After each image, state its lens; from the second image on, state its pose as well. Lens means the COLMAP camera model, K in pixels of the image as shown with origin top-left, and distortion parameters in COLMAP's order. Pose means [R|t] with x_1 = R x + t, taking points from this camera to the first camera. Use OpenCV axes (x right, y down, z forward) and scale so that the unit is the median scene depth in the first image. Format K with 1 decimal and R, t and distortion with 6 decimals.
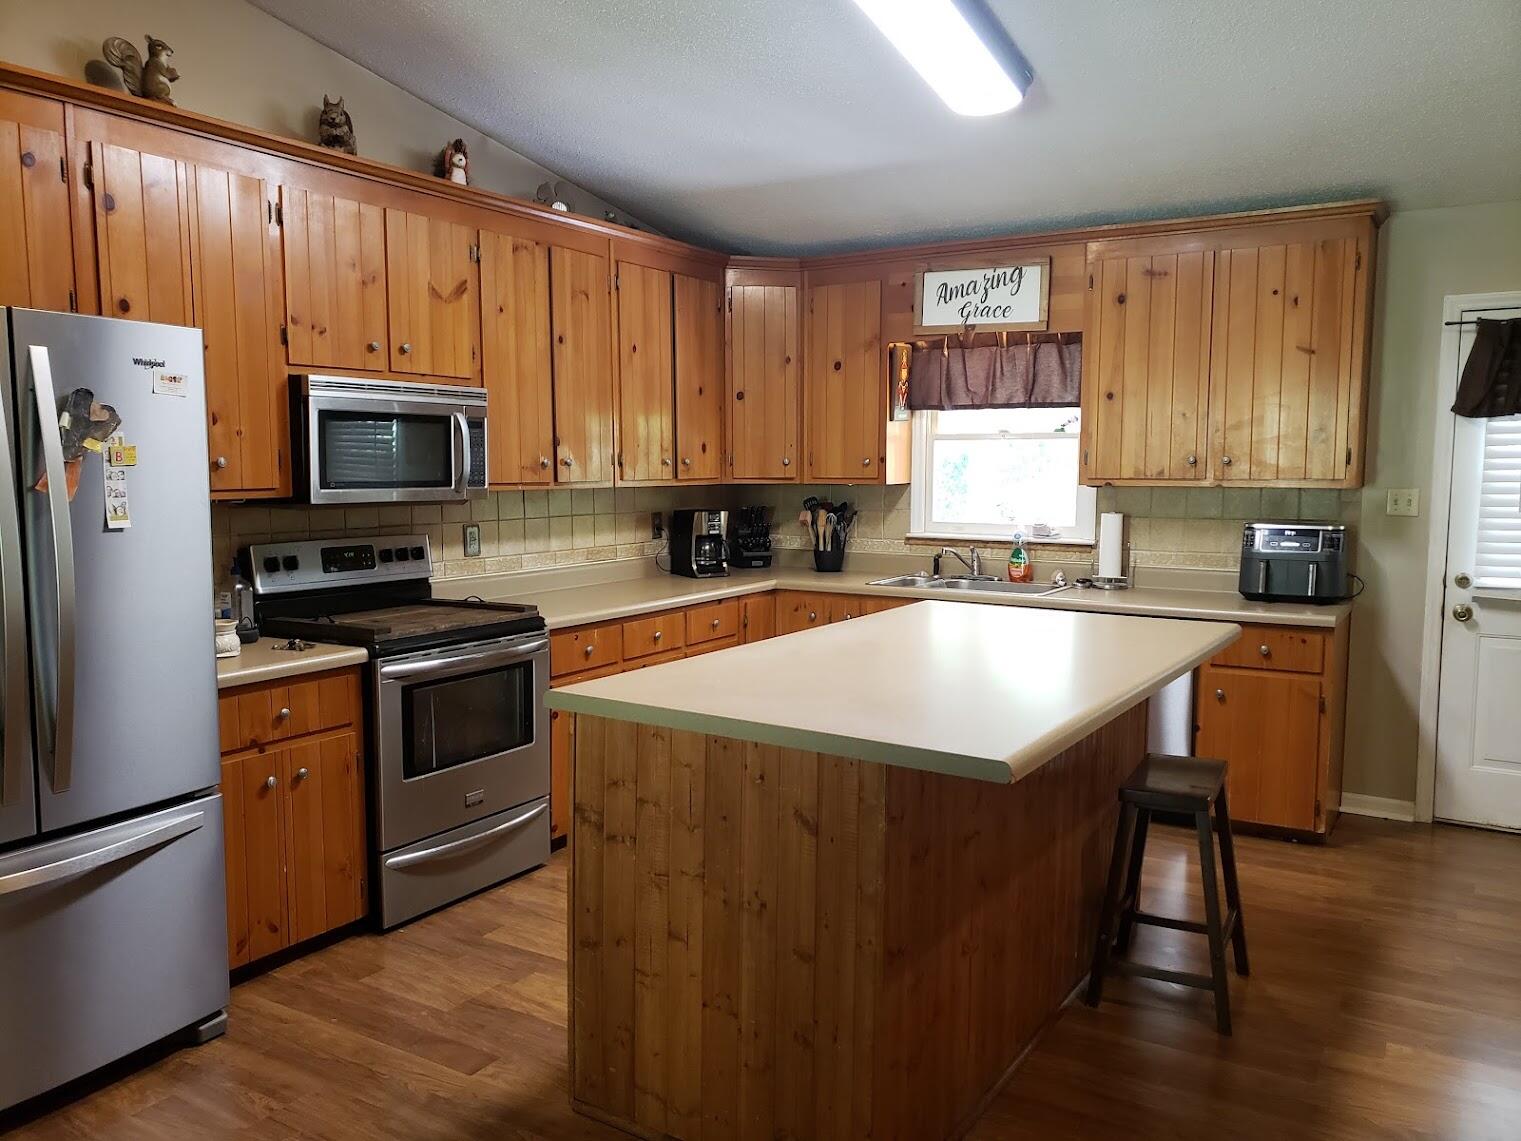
lens RADIAL K [[1197.4, 0, 755.7], [0, 1197.4, 571.0], [0, 0, 1]] dist [0.033412, -0.032616]
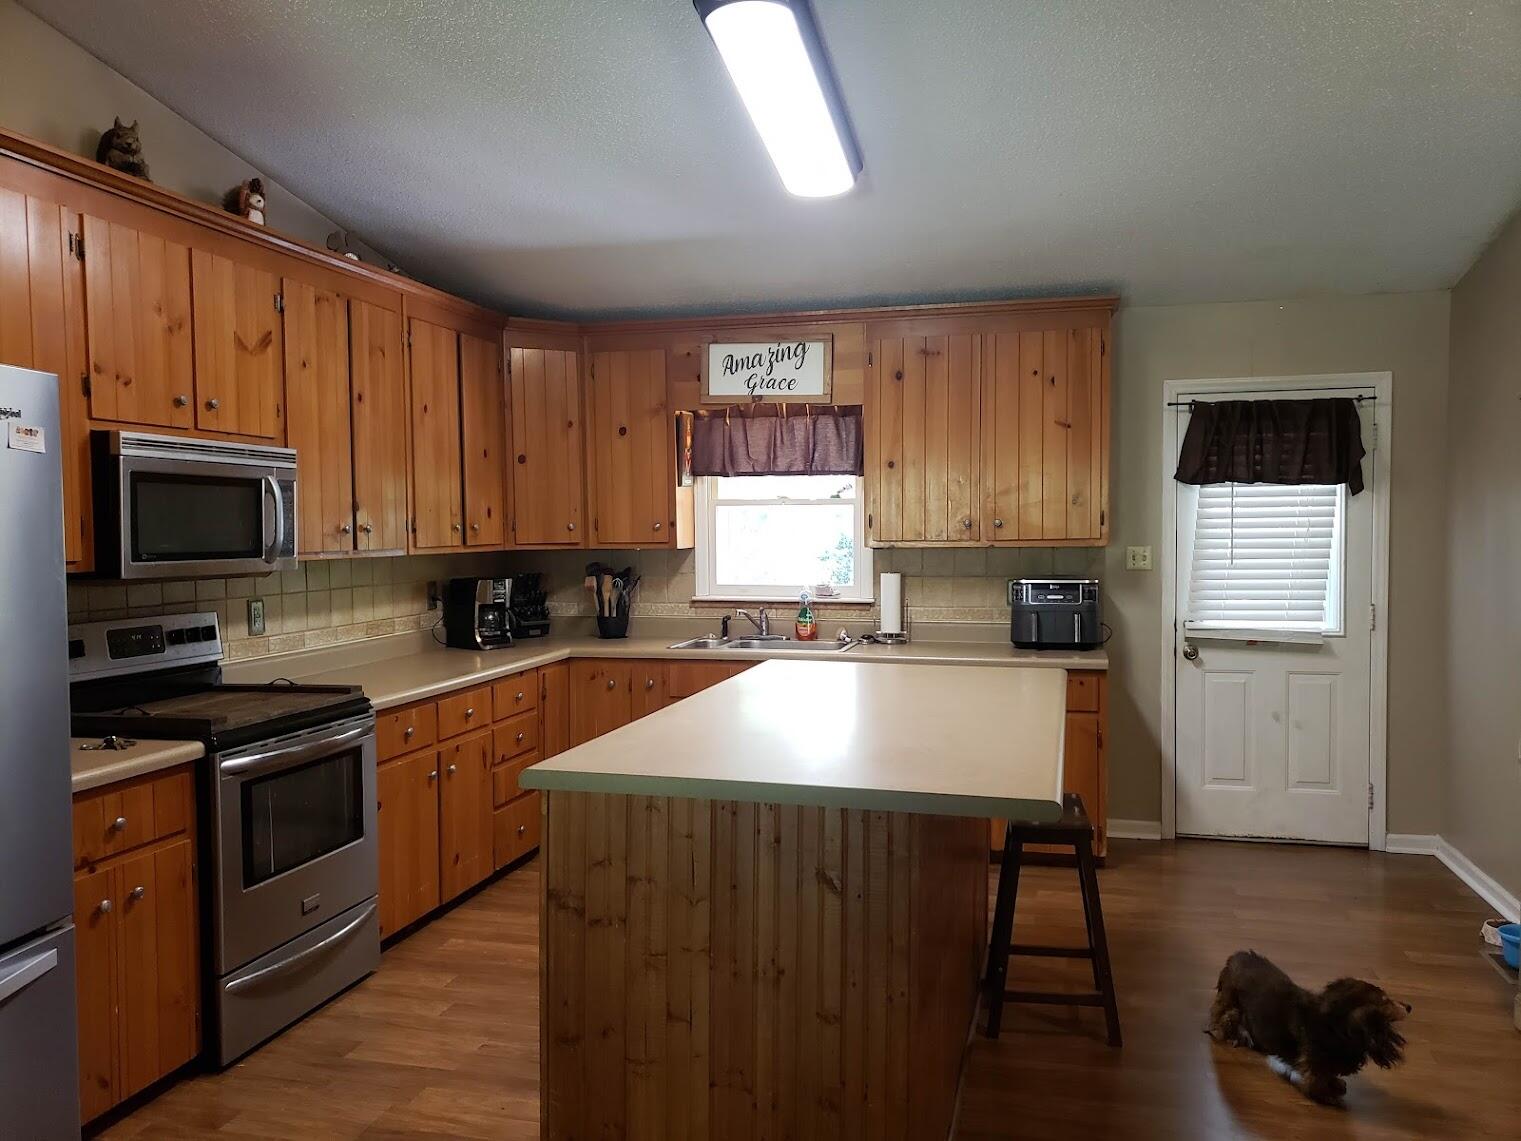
lens RADIAL K [[1197.4, 0, 759.7], [0, 1197.4, 576.0], [0, 0, 1]] dist [0.033412, -0.032616]
pose [[0.950085, -0.020945, 0.311288, -0.167893], [0.037215, 0.998229, -0.046420, -0.000275], [-0.309764, 0.055688, 0.949181, 0.027758]]
